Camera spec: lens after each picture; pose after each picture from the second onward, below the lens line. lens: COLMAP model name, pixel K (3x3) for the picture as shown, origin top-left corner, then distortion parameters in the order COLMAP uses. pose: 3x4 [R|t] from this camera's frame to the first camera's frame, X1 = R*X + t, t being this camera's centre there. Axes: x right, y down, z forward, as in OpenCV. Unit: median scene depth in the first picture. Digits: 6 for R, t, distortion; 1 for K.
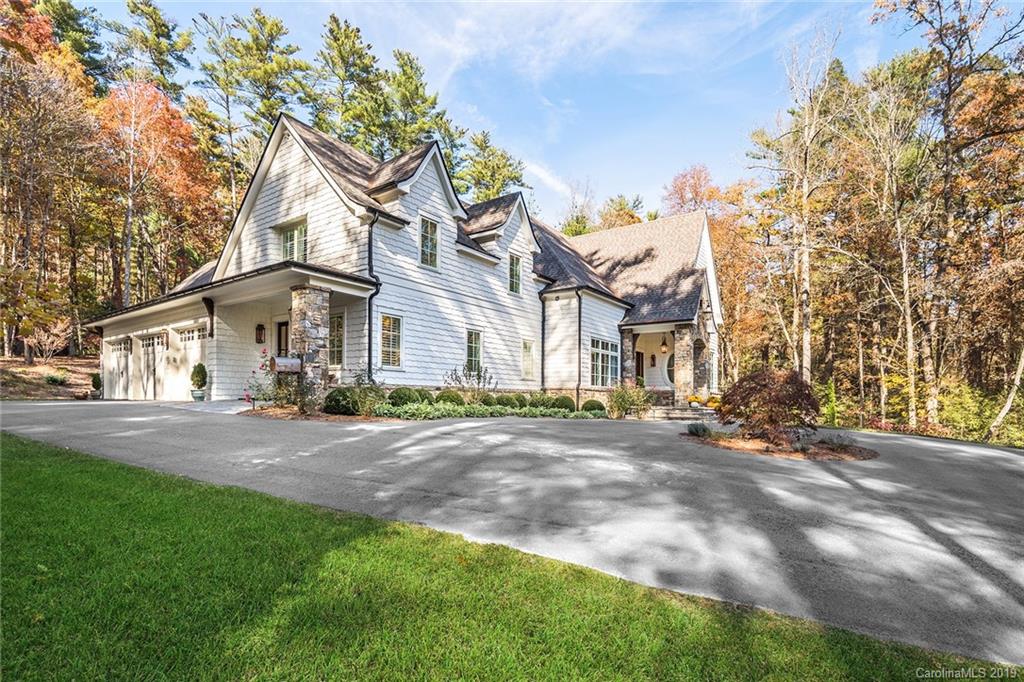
lens RADIAL K [[492.2, 0, 511.7], [0, 492.2, 341.0], [0, 0, 1]] dist [0.000548, -0.000022]
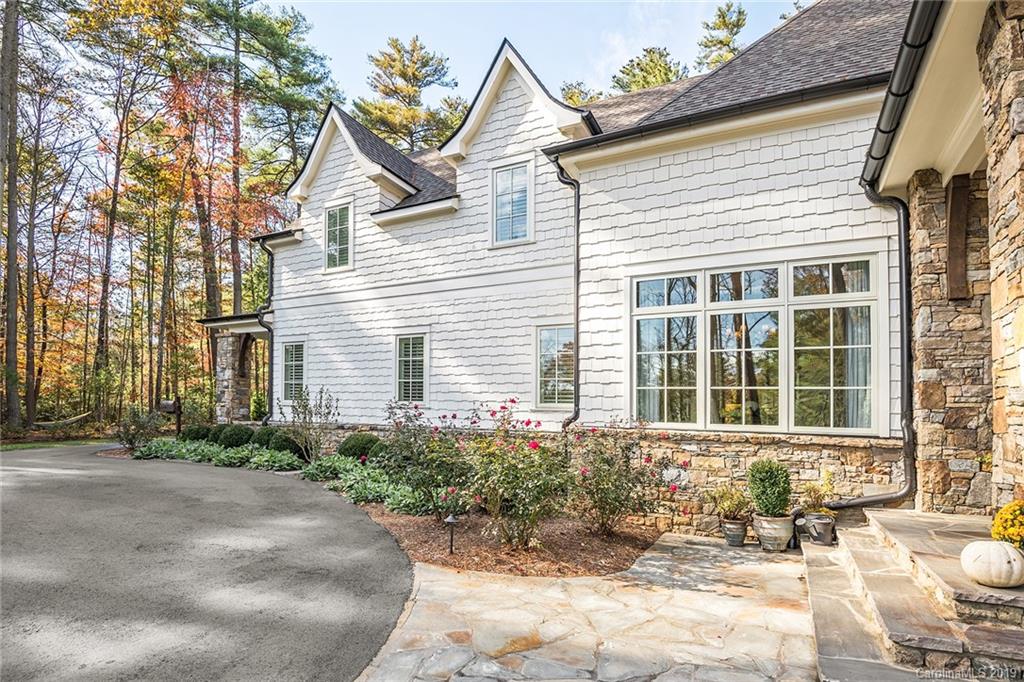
lens RADIAL K [[492.2, 0, 511.9], [0, 492.2, 342.1], [0, 0, 1]] dist [0.000548, -0.000022]
pose [[0.158963, -0.169204, -0.972677, 0.554466], [0.079415, 0.984203, -0.158230, 0.096162], [0.984085, -0.052093, 0.169890, 1.044405]]
